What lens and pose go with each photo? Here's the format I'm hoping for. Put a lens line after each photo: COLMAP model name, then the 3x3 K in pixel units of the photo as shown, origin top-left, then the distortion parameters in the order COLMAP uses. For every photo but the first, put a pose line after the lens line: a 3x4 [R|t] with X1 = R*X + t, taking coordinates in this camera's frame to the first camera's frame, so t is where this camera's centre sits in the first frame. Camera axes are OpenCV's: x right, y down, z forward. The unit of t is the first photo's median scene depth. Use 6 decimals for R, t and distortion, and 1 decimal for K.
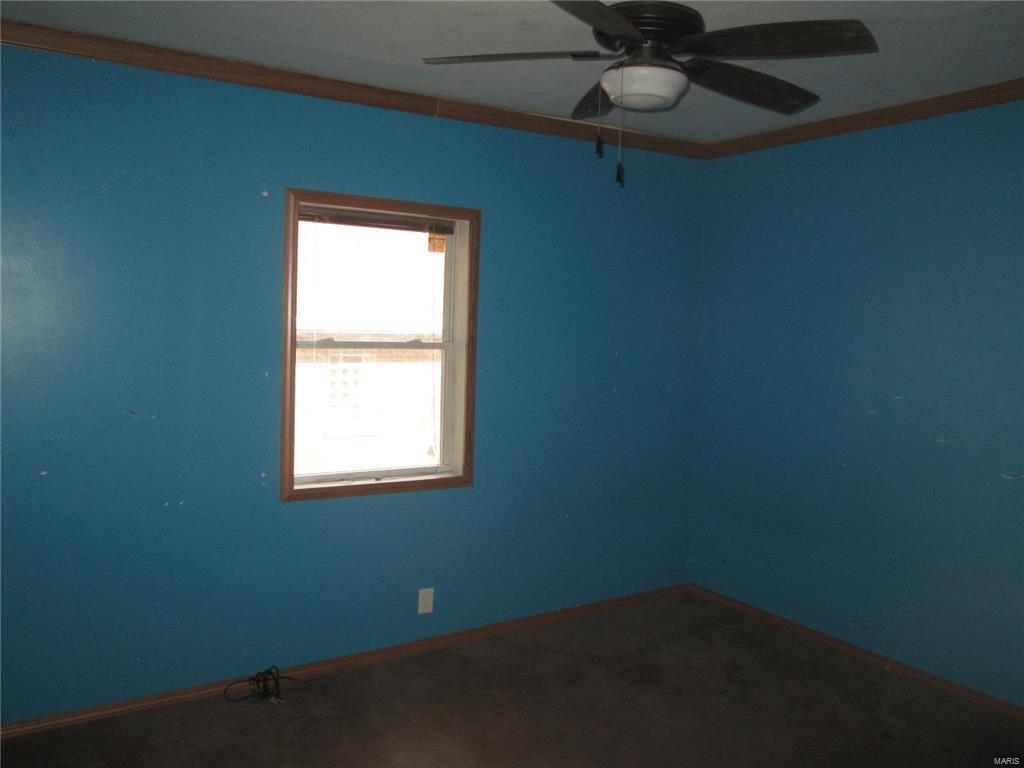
lens RADIAL K [[852.9, 0, 512.0], [0, 852.9, 384.0], [0, 0, 1]] dist [-0.040040, 0.020664]
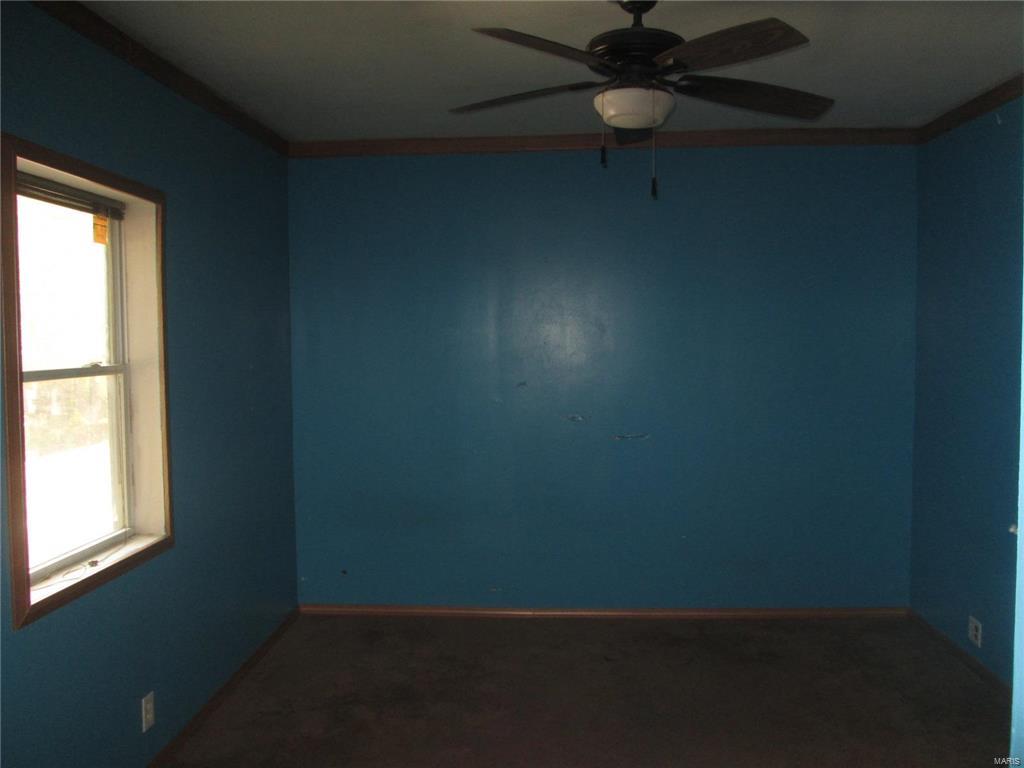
lens RADIAL K [[852.9, 0, 512.0], [0, 852.9, 384.0], [0, 0, 1]] dist [-0.040040, 0.020664]
pose [[0.602003, -0.077223, 0.794751, -0.491795], [0.081071, 0.996080, 0.035377, -0.032612], [-0.794368, 0.043135, 0.605904, 0.298016]]
